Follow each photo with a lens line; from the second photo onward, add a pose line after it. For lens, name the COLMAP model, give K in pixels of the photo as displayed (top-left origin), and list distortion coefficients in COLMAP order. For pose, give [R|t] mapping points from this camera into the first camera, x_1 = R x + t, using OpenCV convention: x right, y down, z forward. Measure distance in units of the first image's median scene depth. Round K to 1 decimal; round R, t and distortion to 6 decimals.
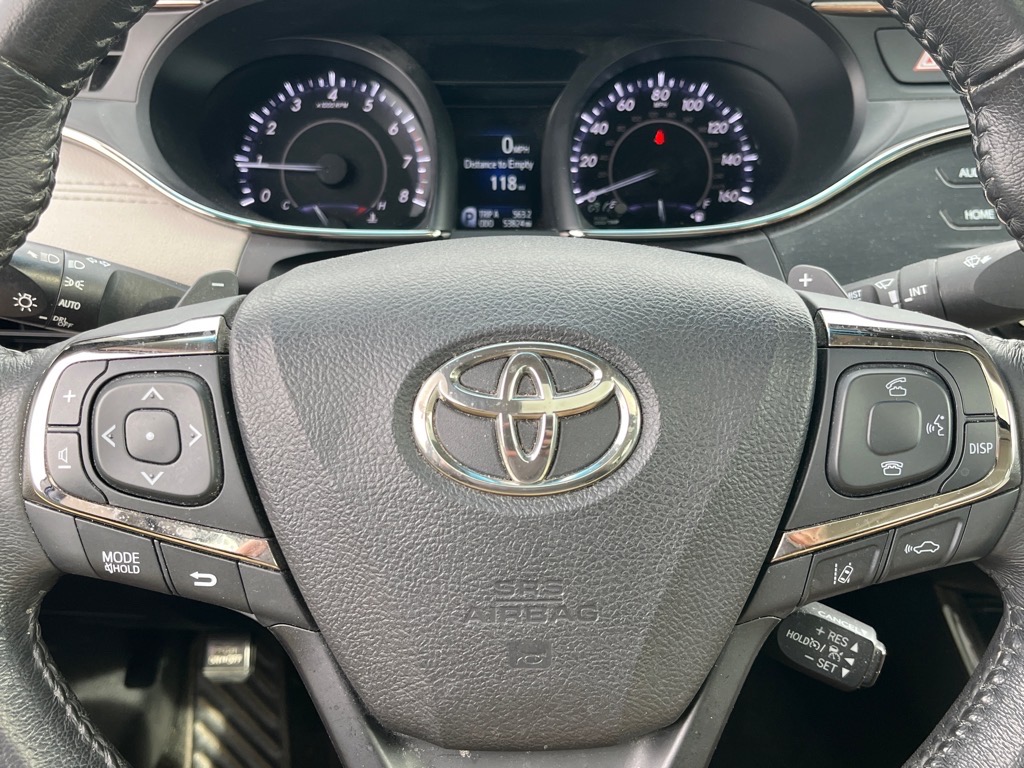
lens RADIAL K [[1045.1, 0, 513.1], [0, 1045.1, 355.3], [0, 0, 1]] dist [-0.004678, -0.019111]
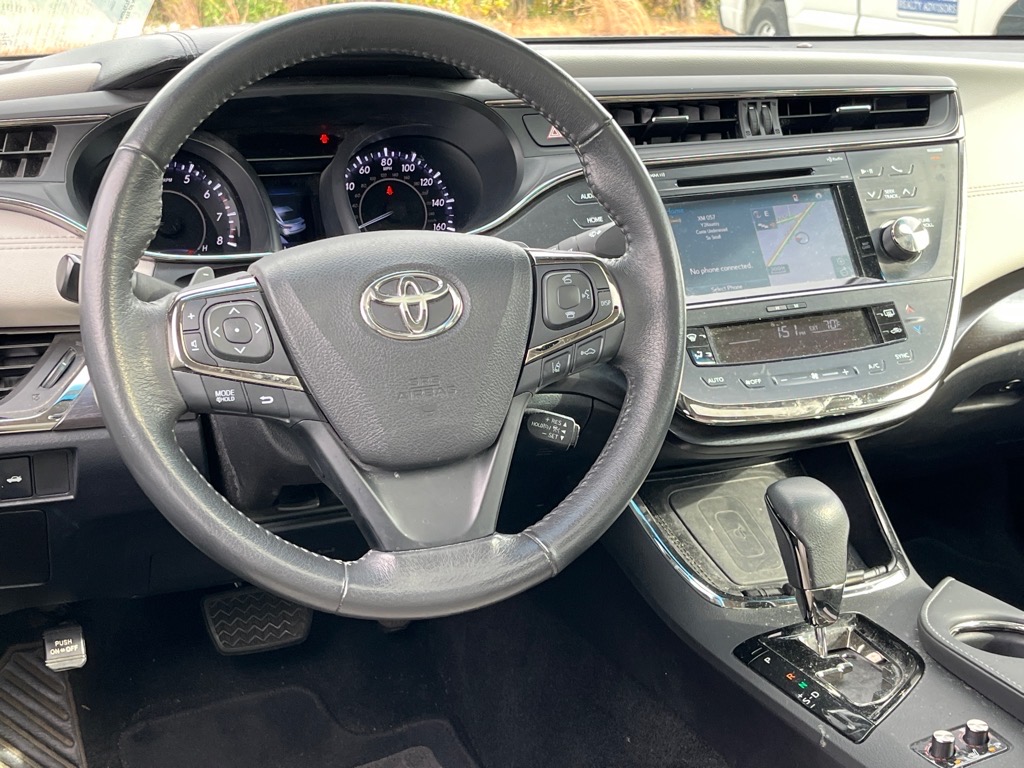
lens RADIAL K [[1418.5, 0, 512.0], [0, 1418.5, 384.0], [0, 0, 1]] dist [0.099252, -0.070573]
pose [[0.937148, -0.103412, 0.333257, -0.775393], [0.135614, 0.987934, -0.074797, 0.459890], [-0.321502, 0.115290, 0.939864, -1.783159]]
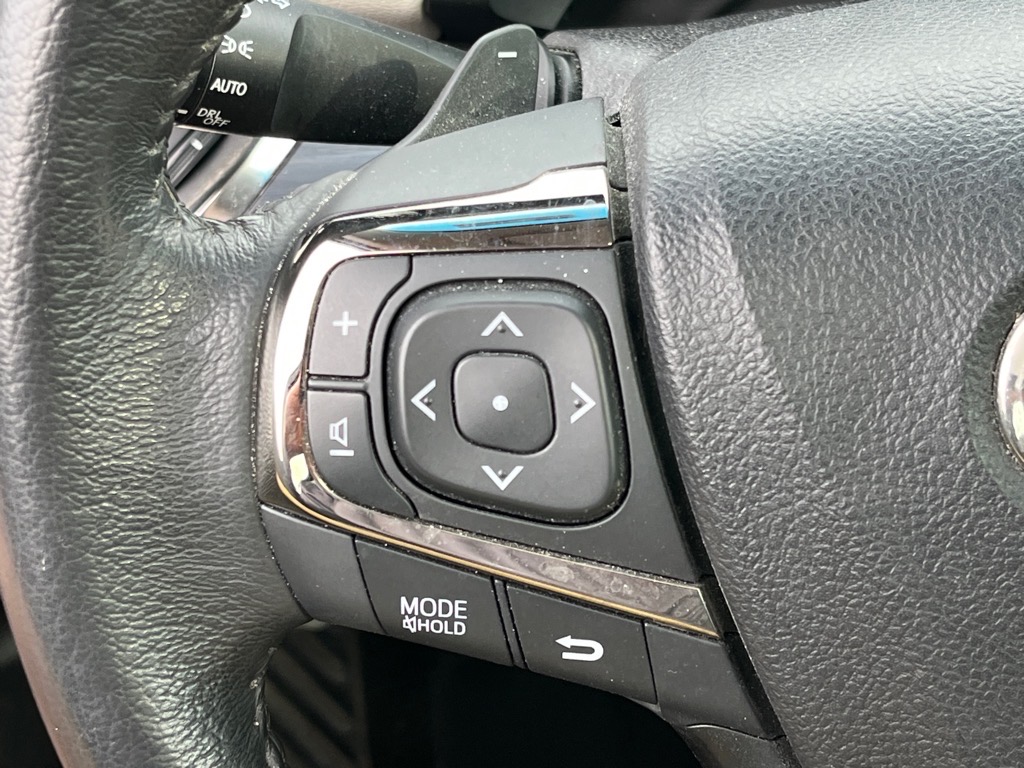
lens RADIAL K [[1864.4, 0, 512.0], [0, 1864.4, 384.0], [0, 0, 1]] dist [0.130614, 0.057781]
pose [[0.998558, 0.027962, -0.045828, -0.292701], [-0.016991, 0.974374, 0.224292, -0.147498], [0.050925, -0.223190, 0.973444, 0.058143]]
